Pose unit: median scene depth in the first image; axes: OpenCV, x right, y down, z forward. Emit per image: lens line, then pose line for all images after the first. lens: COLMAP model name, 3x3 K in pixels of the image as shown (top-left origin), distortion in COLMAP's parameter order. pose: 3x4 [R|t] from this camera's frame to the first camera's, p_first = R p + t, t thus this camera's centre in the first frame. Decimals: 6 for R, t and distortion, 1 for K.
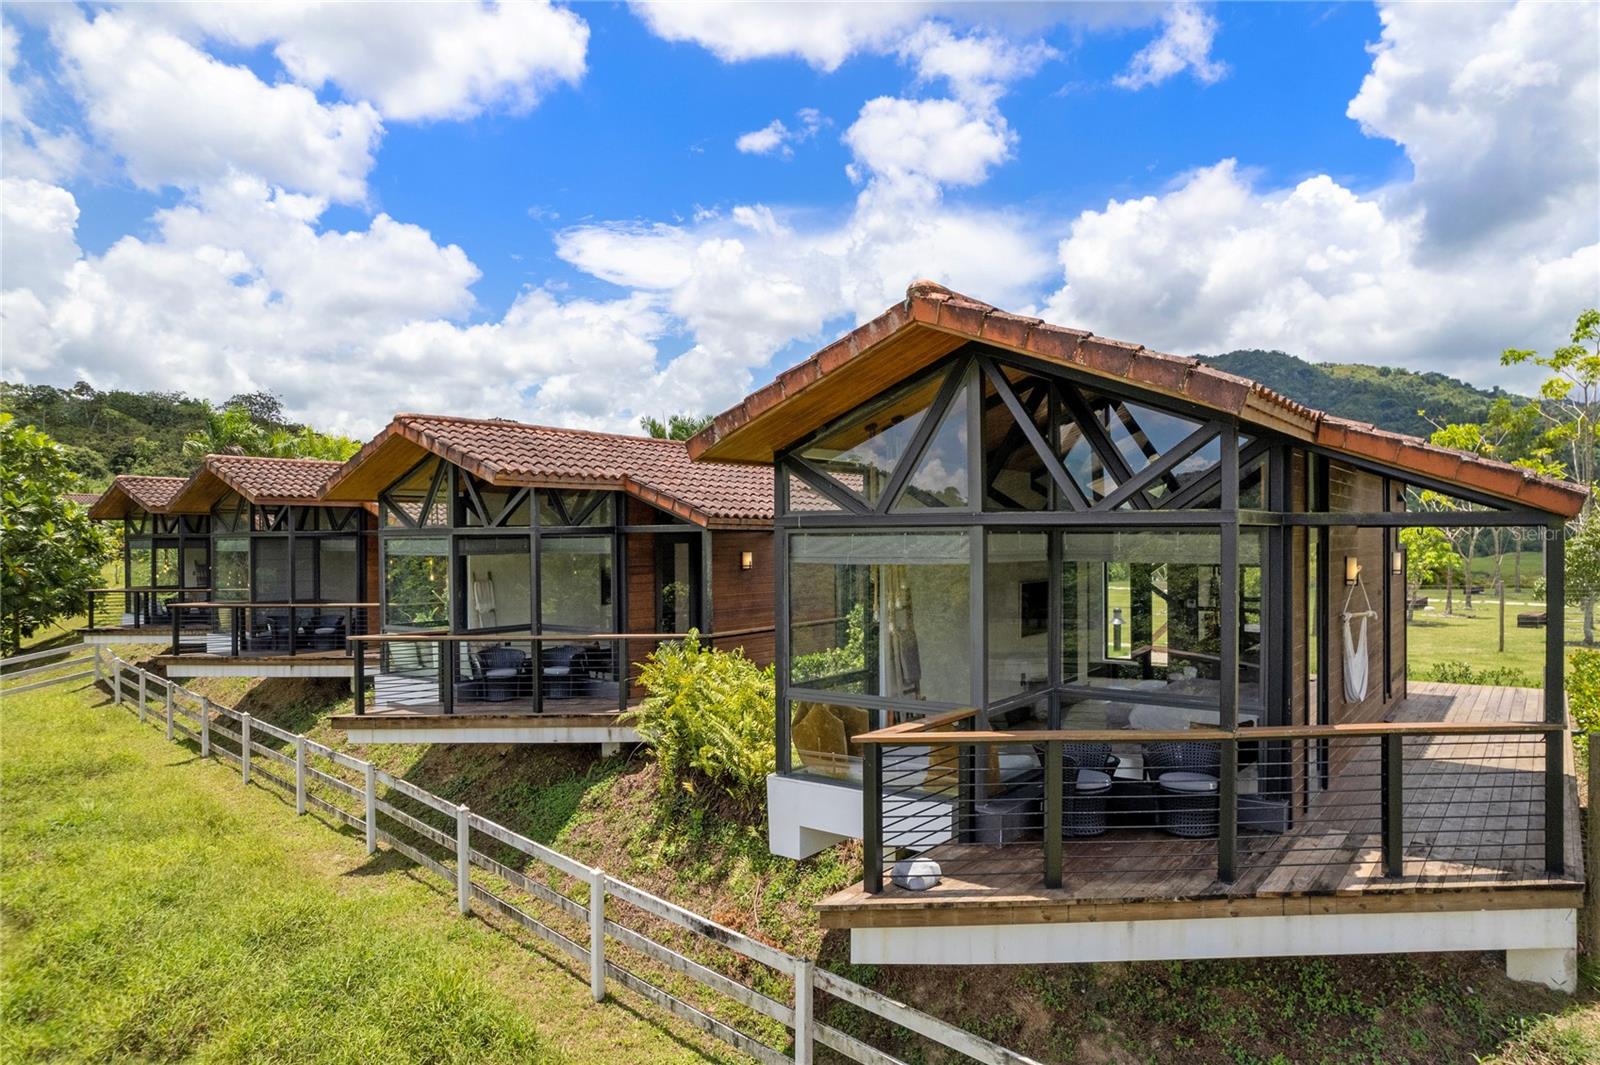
lens RADIAL K [[1018.1, 0, 802.7], [0, 1018.1, 544.3], [0, 0, 1]] dist [-0.077670, 0.067271]
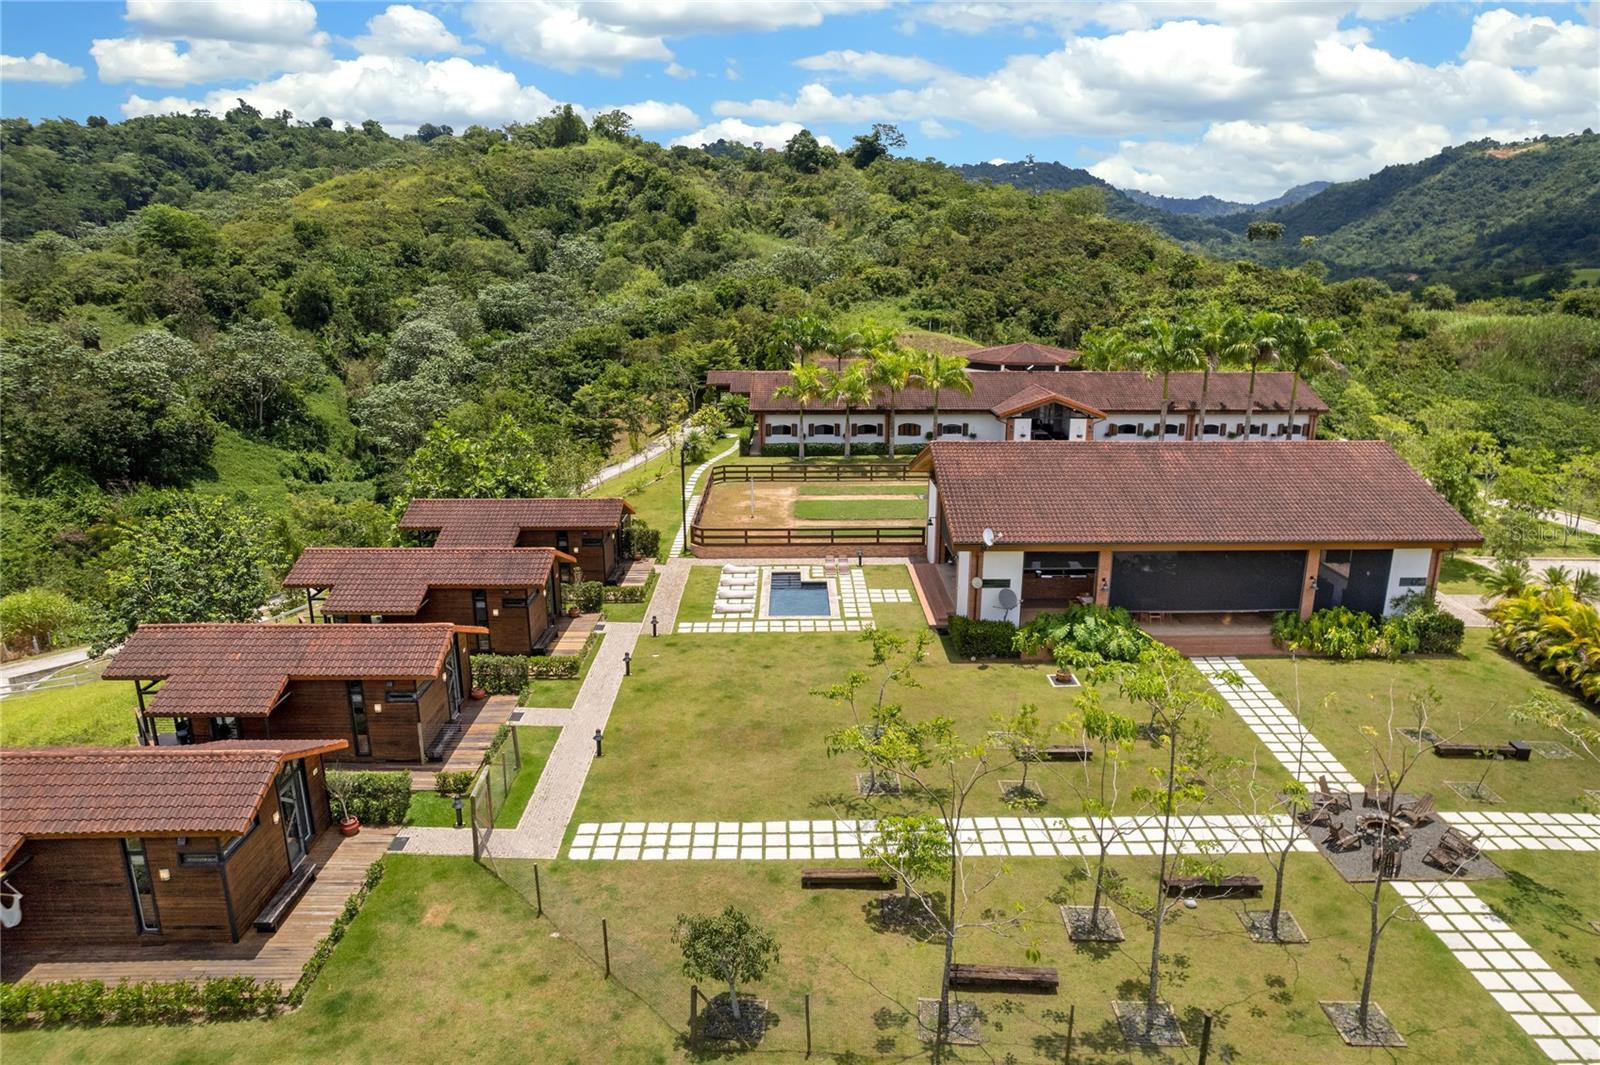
lens RADIAL K [[1018.1, 0, 802.7], [0, 1018.1, 544.3], [0, 0, 1]] dist [-0.077670, 0.067271]
pose [[0.606007, 0.222008, -0.763851, 3.847347], [-0.006976, 0.961710, 0.273979, -1.623422], [0.795429, -0.160704, 0.584352, 1.443547]]
